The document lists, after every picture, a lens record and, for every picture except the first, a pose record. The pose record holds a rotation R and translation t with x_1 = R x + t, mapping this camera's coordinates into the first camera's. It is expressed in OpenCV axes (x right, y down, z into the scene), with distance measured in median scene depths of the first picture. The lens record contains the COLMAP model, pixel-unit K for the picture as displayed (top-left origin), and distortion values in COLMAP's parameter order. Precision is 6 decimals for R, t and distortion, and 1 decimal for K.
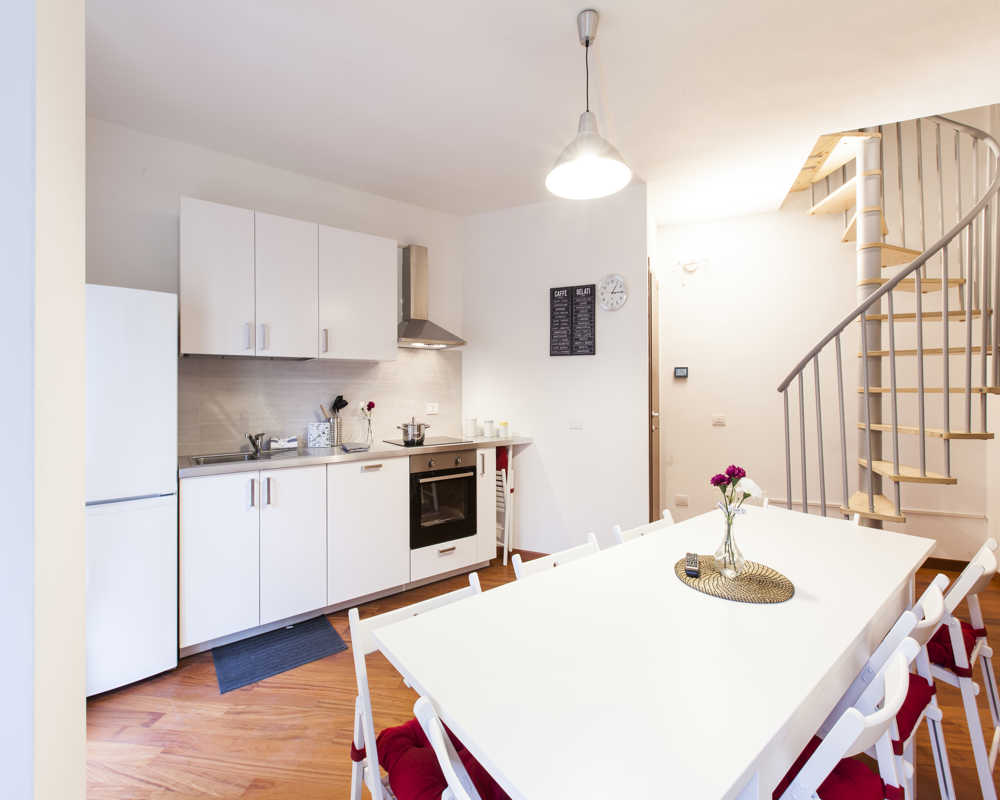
lens RADIAL K [[461.4, 0, 500.4], [0, 461.4, 384.2], [0, 0, 1]] dist [0.000011, 0.000061]
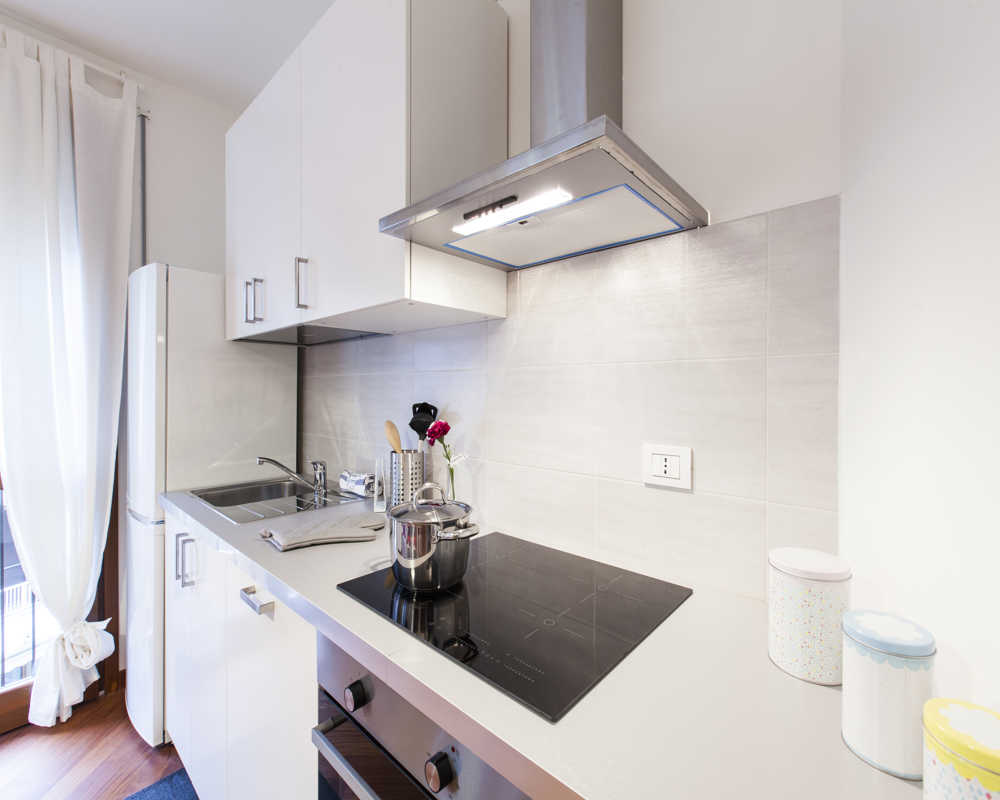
lens RADIAL K [[452.5, 0, 497.7], [0, 452.5, 391.9], [0, 0, 1]] dist [0.000815, 0.000204]
pose [[0.169818, 0.002330, -0.985473, 0.109450], [0.003802, 0.999988, 0.003019, 0.013777], [0.985468, -0.004259, 0.169807, 1.077820]]
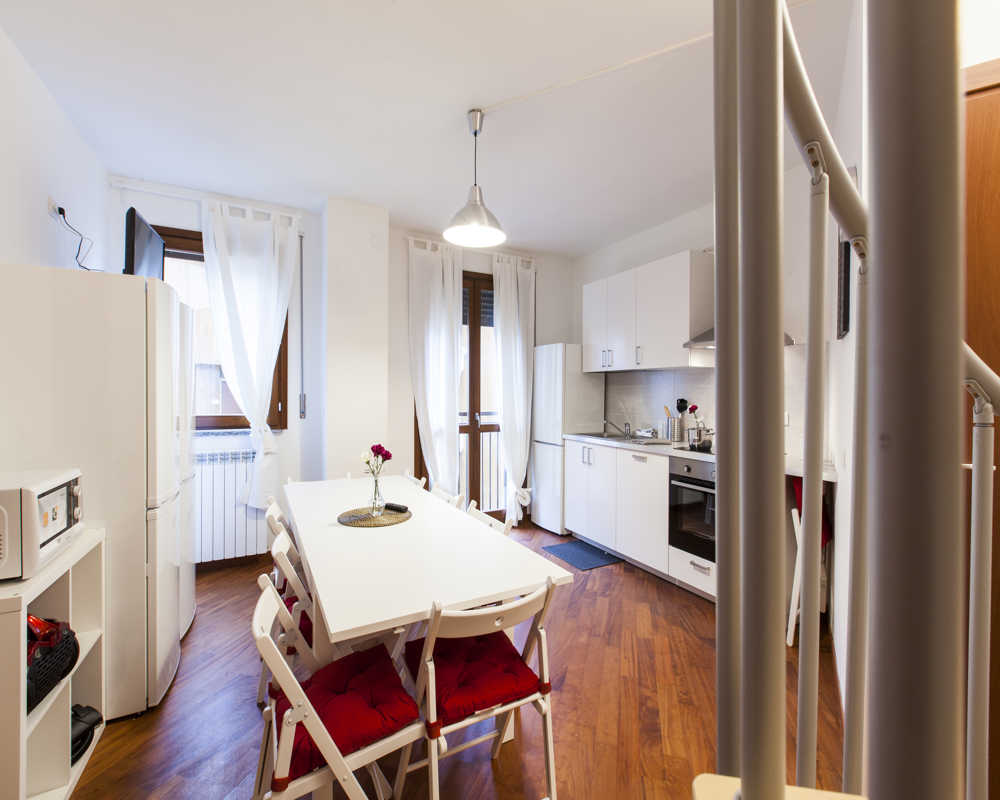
lens RADIAL K [[452.5, 0, 497.7], [0, 452.5, 391.9], [0, 0, 1]] dist [0.000815, 0.000204]
pose [[-0.184825, 0.000002, -0.982771, 0.915975], [0.000081, 1.000000, -0.000013, 0.007803], [0.982771, -0.000082, -0.184825, 0.820167]]
